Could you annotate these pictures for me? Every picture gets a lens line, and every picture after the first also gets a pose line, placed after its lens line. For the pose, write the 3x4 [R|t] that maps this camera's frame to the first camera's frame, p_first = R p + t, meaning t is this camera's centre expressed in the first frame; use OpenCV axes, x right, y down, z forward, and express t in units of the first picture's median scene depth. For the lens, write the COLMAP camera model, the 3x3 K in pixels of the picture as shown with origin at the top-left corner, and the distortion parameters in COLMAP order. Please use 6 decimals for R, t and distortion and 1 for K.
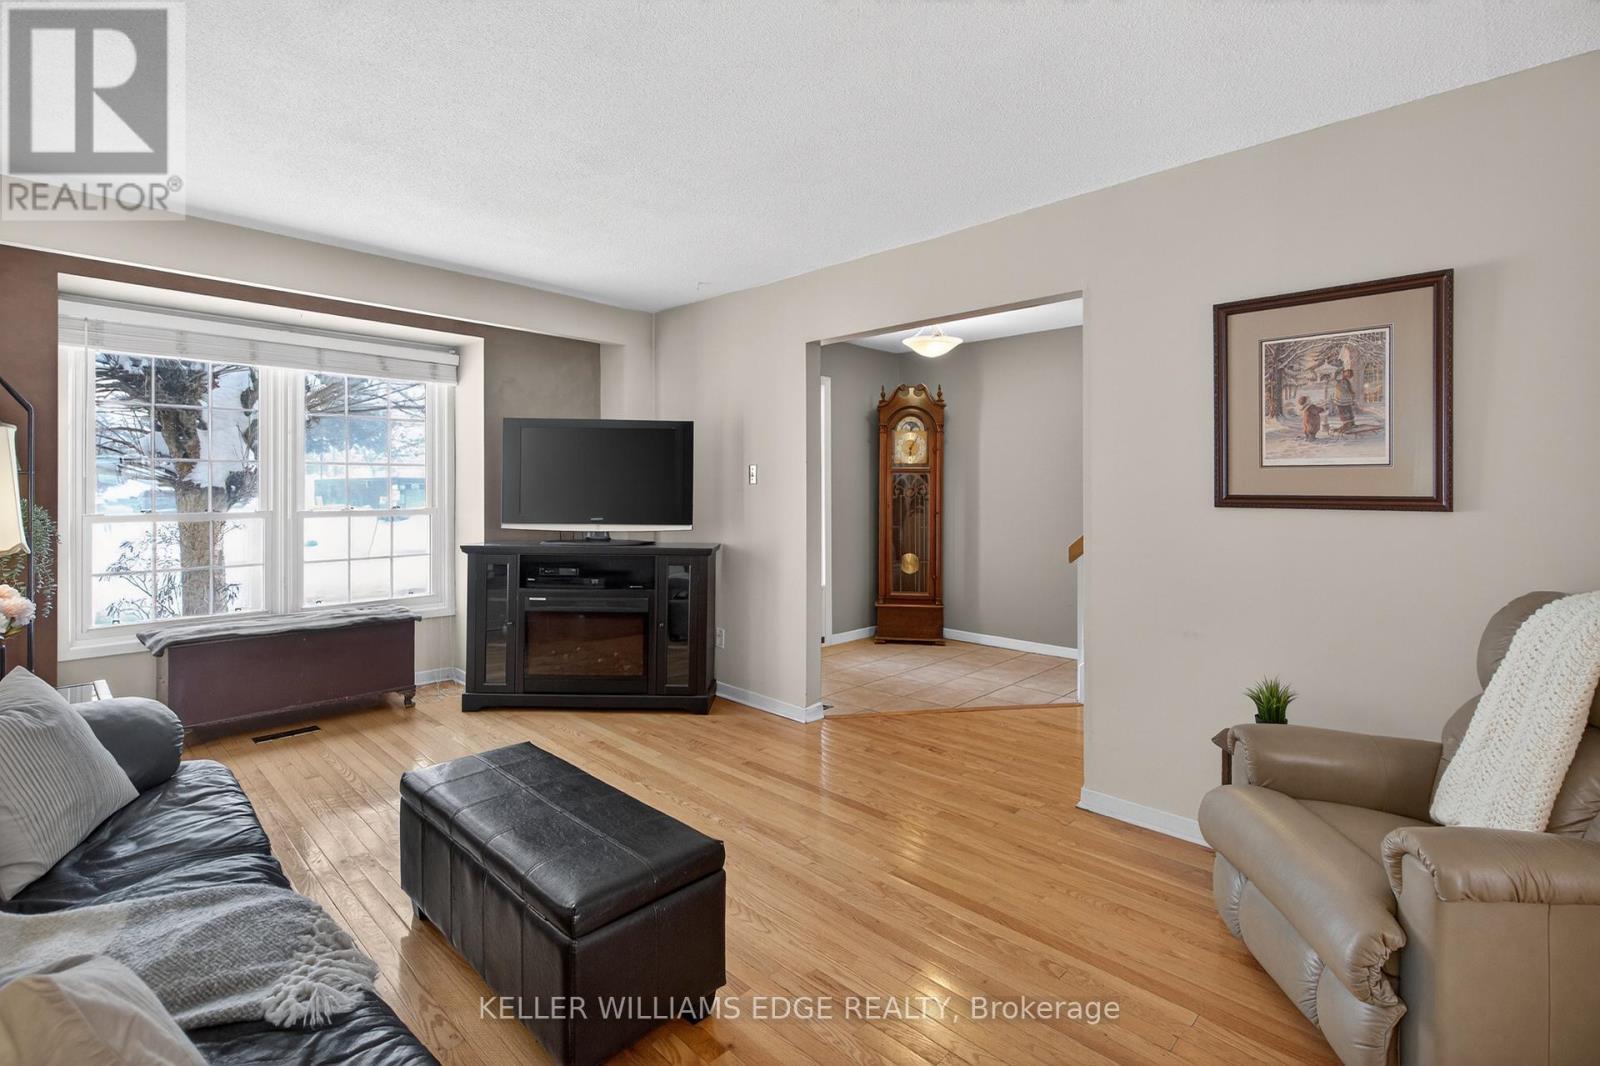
lens RADIAL K [[727.4, 0, 801.8], [0, 727.4, 486.3], [0, 0, 1]] dist [0.000084, -0.000013]
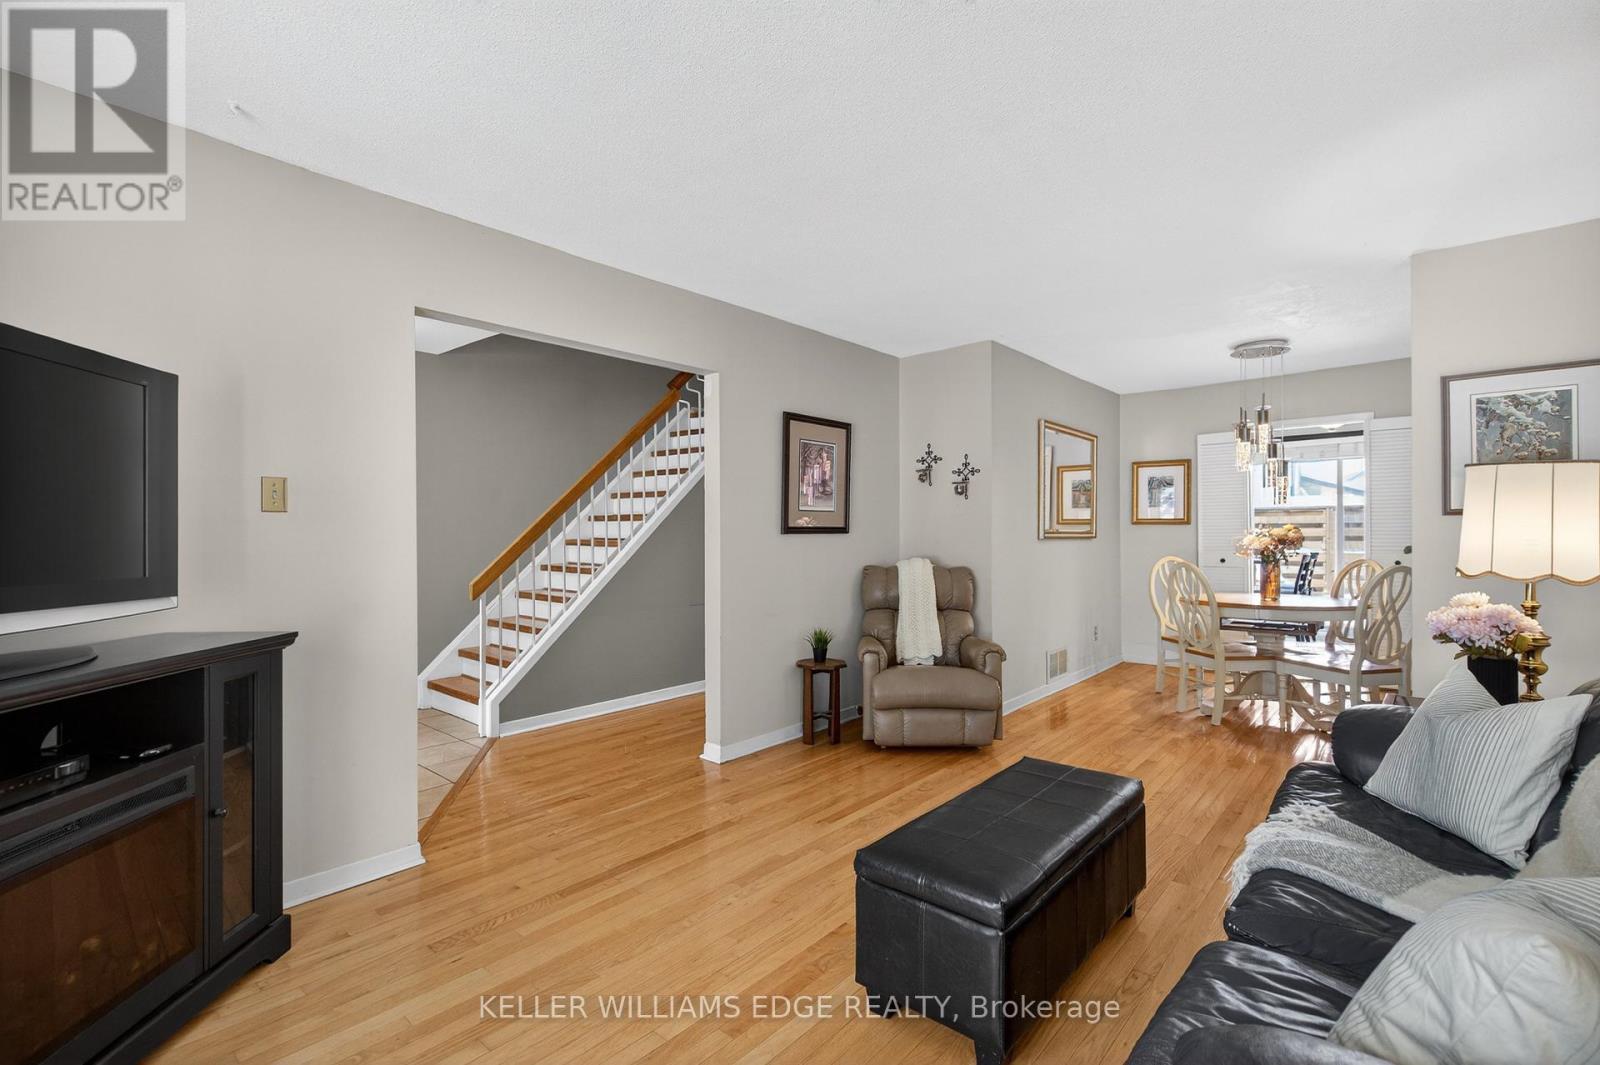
lens RADIAL K [[726.2, 0, 801.5], [0, 726.2, 530.7], [0, 0, 1]] dist [-0.000026, -0.000003]
pose [[-0.050616, -0.001847, 0.998716, -0.685315], [-0.000697, 0.999998, 0.001814, 0.011190], [-0.998718, -0.000604, -0.050617, 0.669037]]
